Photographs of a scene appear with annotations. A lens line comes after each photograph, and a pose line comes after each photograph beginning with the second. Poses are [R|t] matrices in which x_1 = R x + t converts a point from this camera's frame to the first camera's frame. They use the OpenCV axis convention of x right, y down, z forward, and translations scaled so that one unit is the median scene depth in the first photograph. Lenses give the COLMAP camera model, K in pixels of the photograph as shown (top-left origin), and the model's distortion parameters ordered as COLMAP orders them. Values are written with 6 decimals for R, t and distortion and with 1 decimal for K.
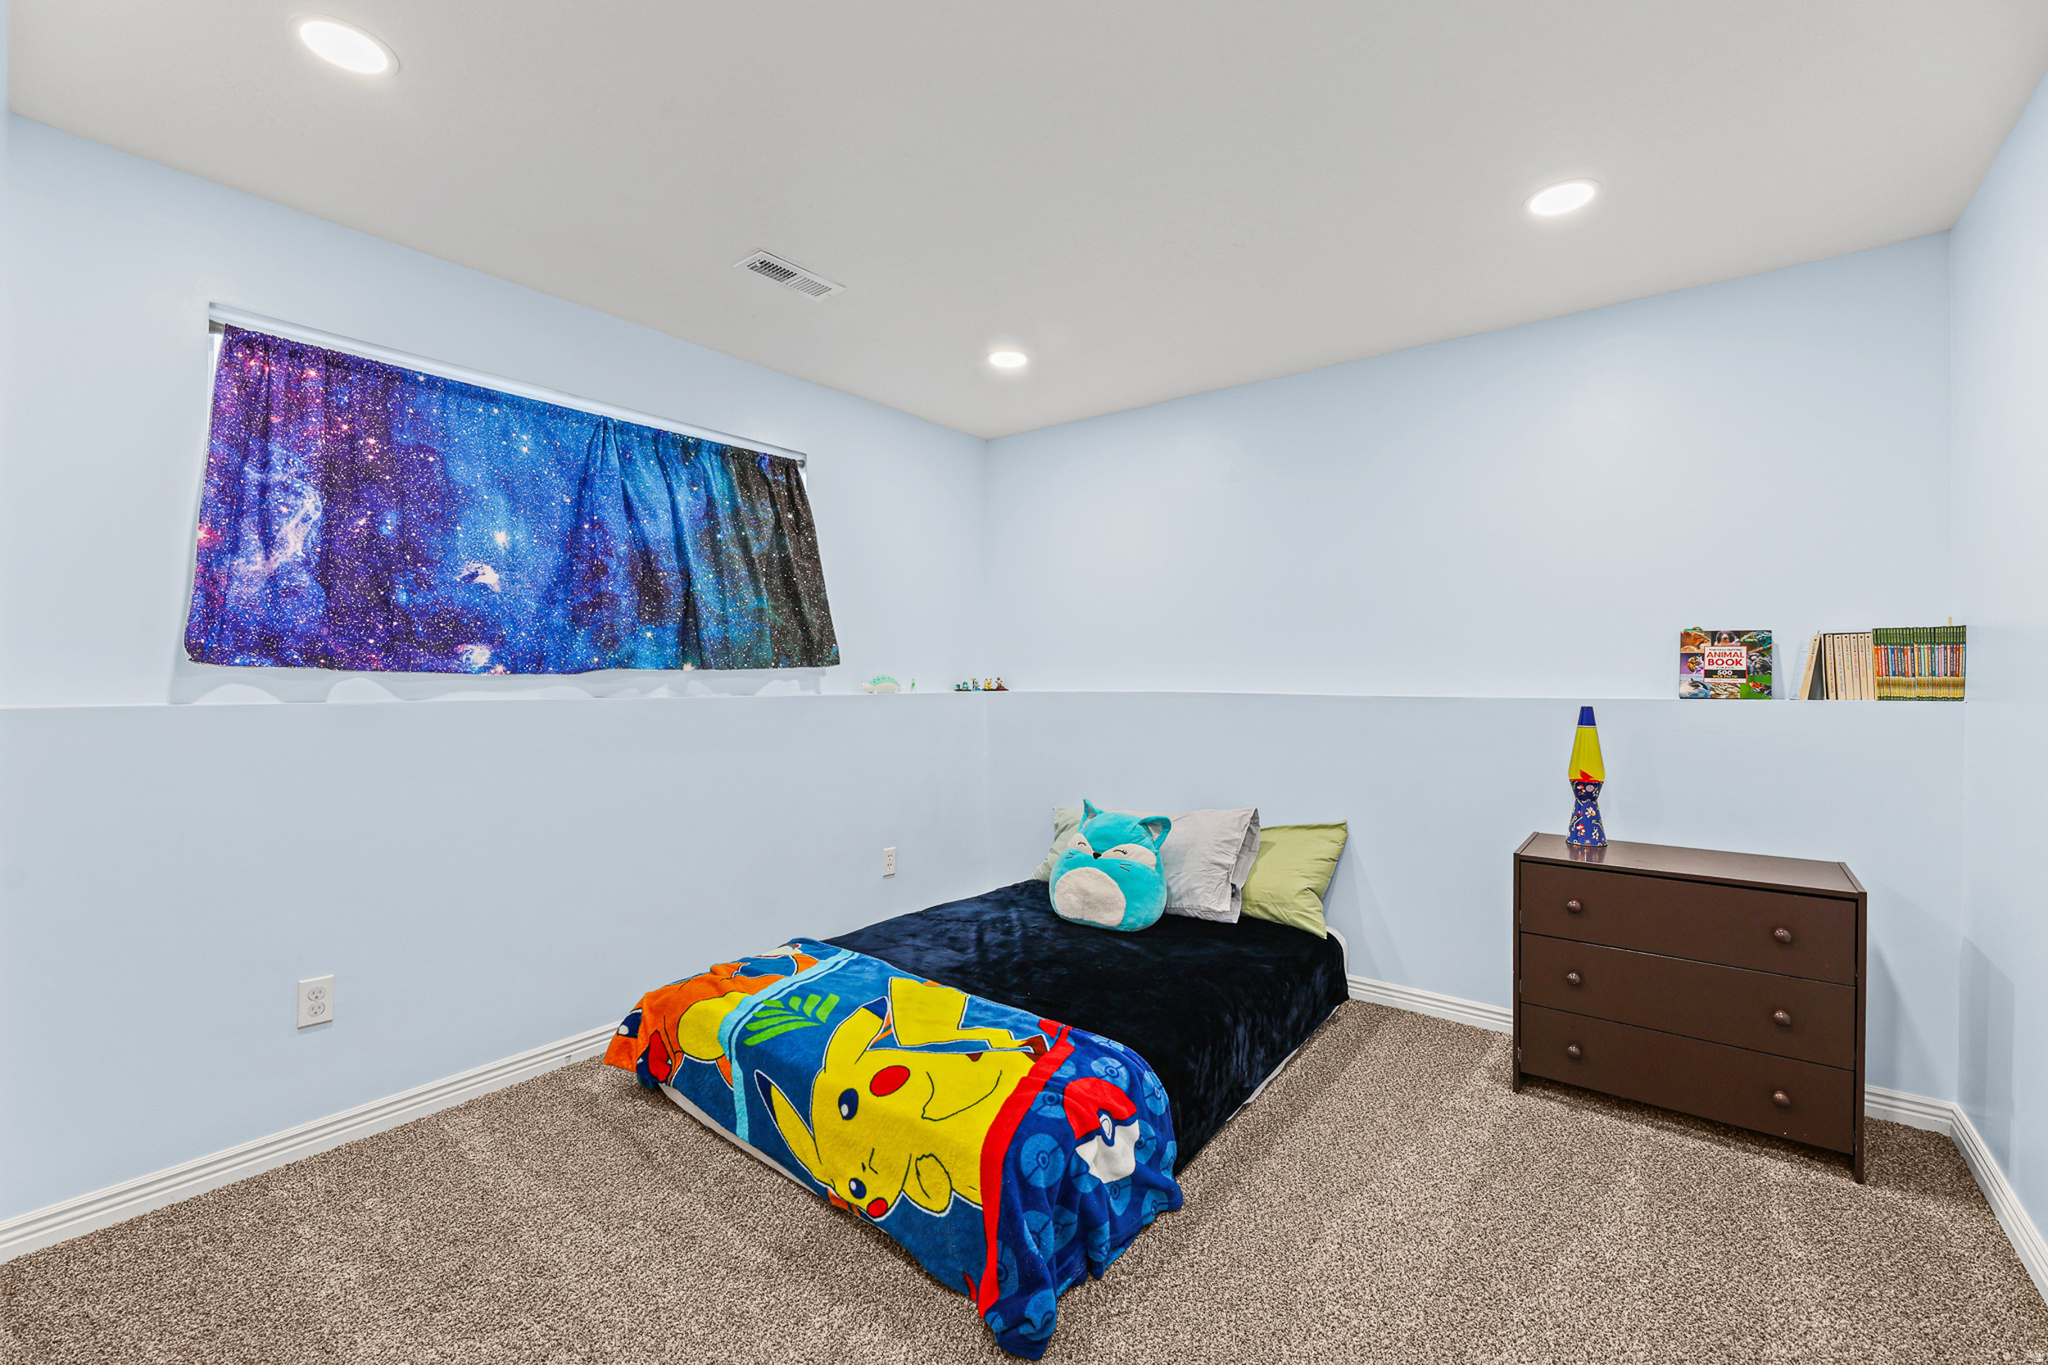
lens RADIAL K [[855.2, 0, 1025.9], [0, 855.2, 683.2], [0, 0, 1]] dist [-0.003811, -0.000770]
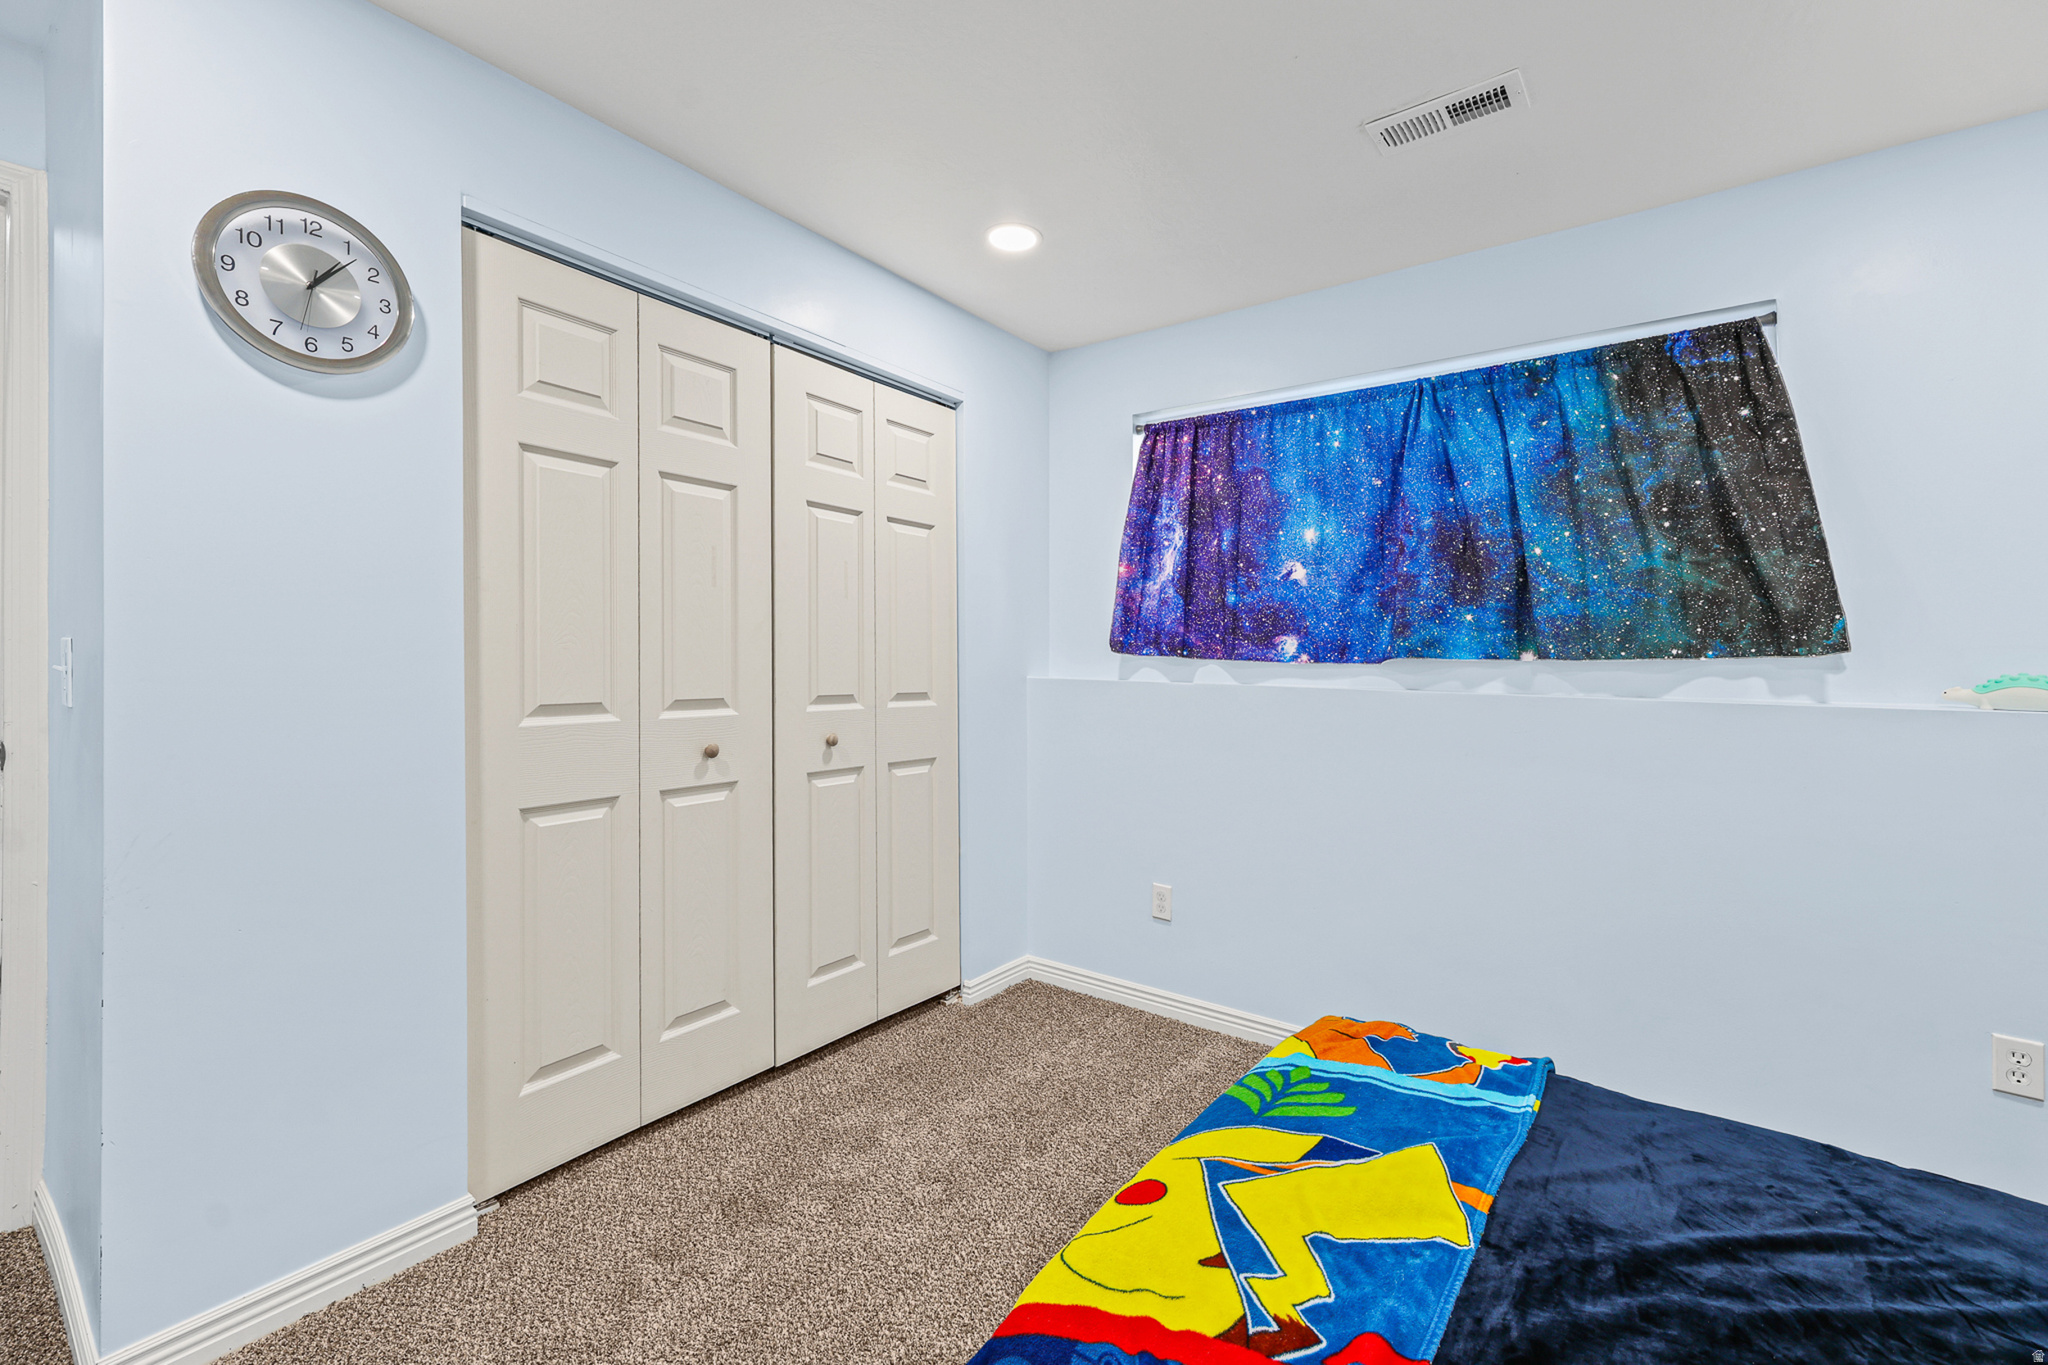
lens RADIAL K [[833.8, 0, 1026.6], [0, 833.8, 661.2], [0, 0, 1]] dist [-0.000776, -0.000204]
pose [[0.027926, -0.002395, -0.999607, 0.394008], [-0.026522, 0.999643, -0.003136, -0.000172], [0.999258, 0.026599, 0.027852, 0.594231]]
